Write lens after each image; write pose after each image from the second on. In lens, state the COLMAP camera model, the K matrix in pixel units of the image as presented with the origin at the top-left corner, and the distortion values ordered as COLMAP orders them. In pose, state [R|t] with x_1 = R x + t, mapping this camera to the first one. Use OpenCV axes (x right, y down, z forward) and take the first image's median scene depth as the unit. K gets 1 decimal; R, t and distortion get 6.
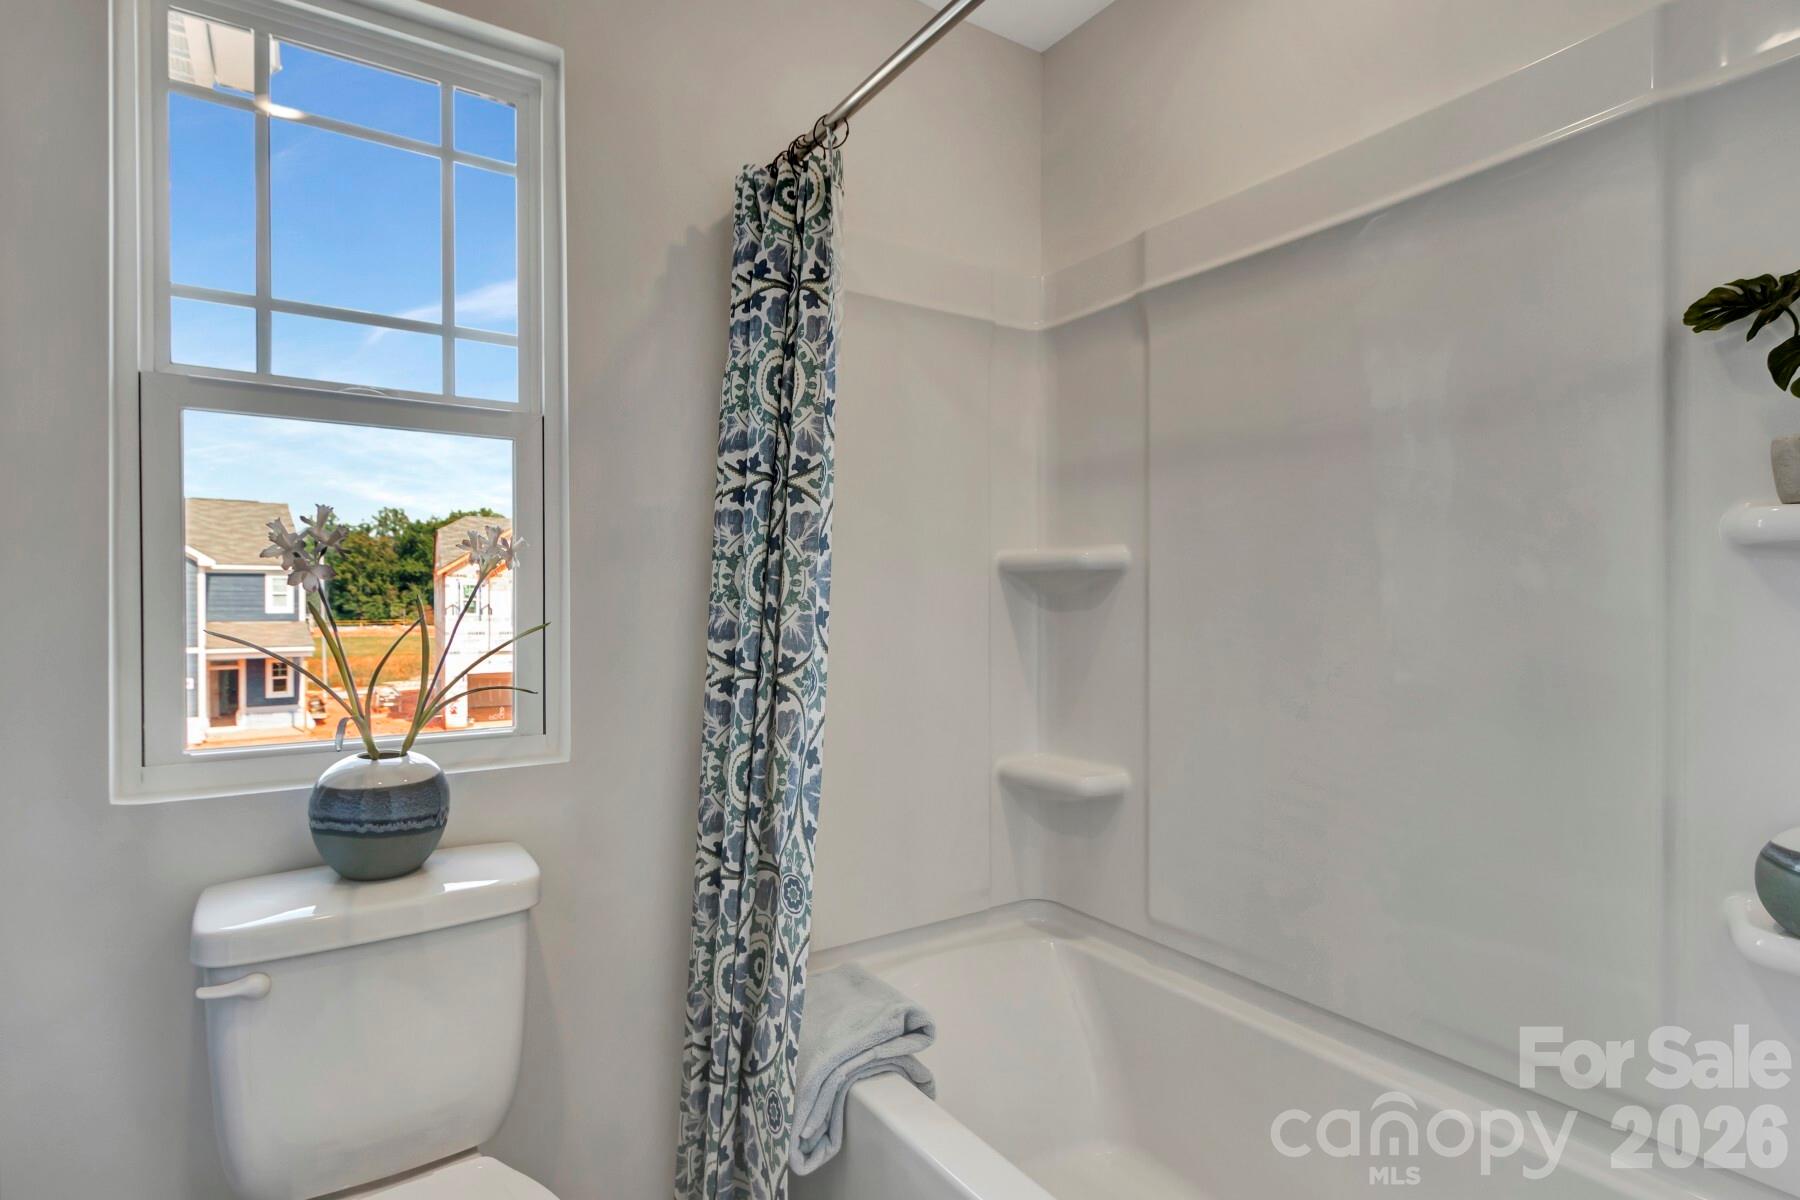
lens RADIAL K [[873.9, 0, 904.6], [0, 873.9, 600.5], [0, 0, 1]] dist [0.002892, -0.001017]
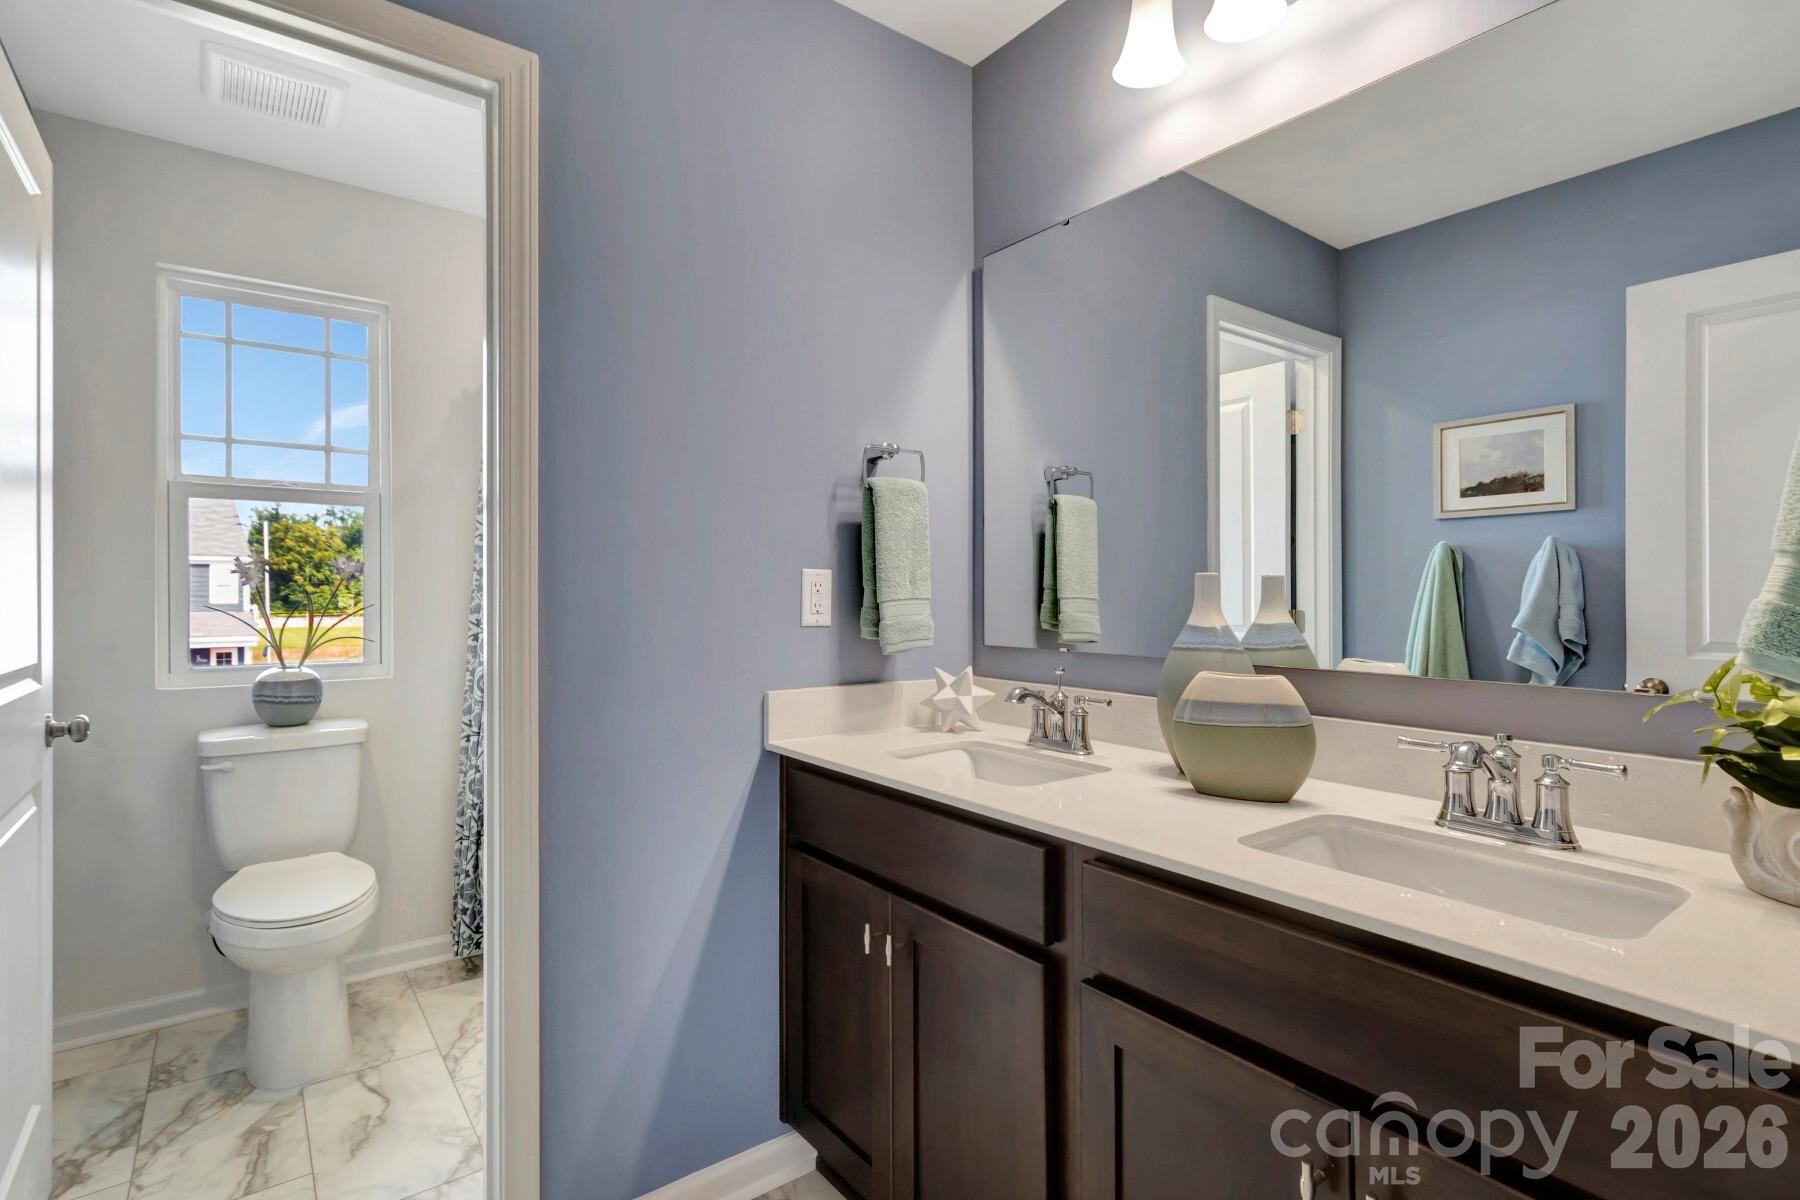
lens RADIAL K [[885.0, 0, 895.6], [0, 885.0, 596.0], [0, 0, 1]] dist [0.002189, 0.000972]
pose [[0.999567, 0.002427, 0.029319, 0.625681], [-0.002544, 0.999989, 0.003958, -0.002647], [-0.029309, -0.004031, 0.999562, -0.915108]]
